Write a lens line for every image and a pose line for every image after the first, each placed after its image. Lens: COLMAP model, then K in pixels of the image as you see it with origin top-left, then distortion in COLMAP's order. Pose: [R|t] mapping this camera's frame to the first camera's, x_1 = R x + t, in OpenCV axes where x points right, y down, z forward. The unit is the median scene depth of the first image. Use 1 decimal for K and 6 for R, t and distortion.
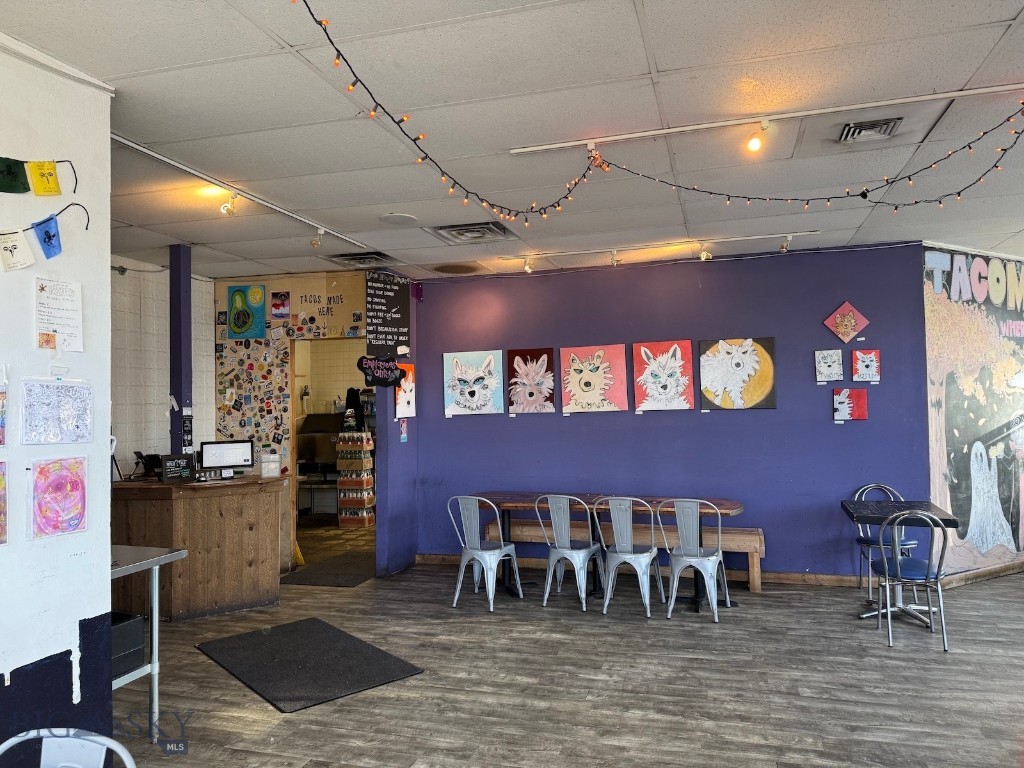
lens RADIAL K [[731.4, 0, 515.4], [0, 731.4, 384.9], [0, 0, 1]] dist [0.105633, -0.126348]
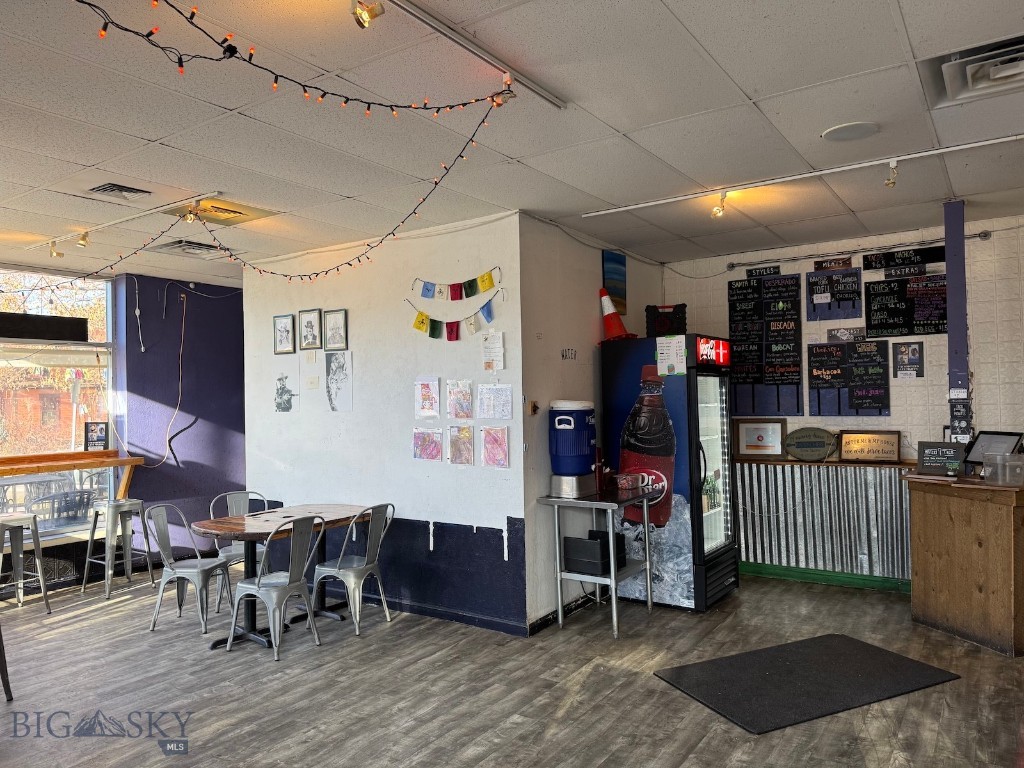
lens RADIAL K [[731.4, 0, 512.9], [0, 731.4, 381.9], [0, 0, 1]] dist [0.105633, -0.126348]
pose [[-0.326022, 0.004273, -0.945353, 0.577313], [0.054342, 0.998421, -0.014228, 0.007001], [0.943799, -0.056011, -0.325739, 0.842820]]
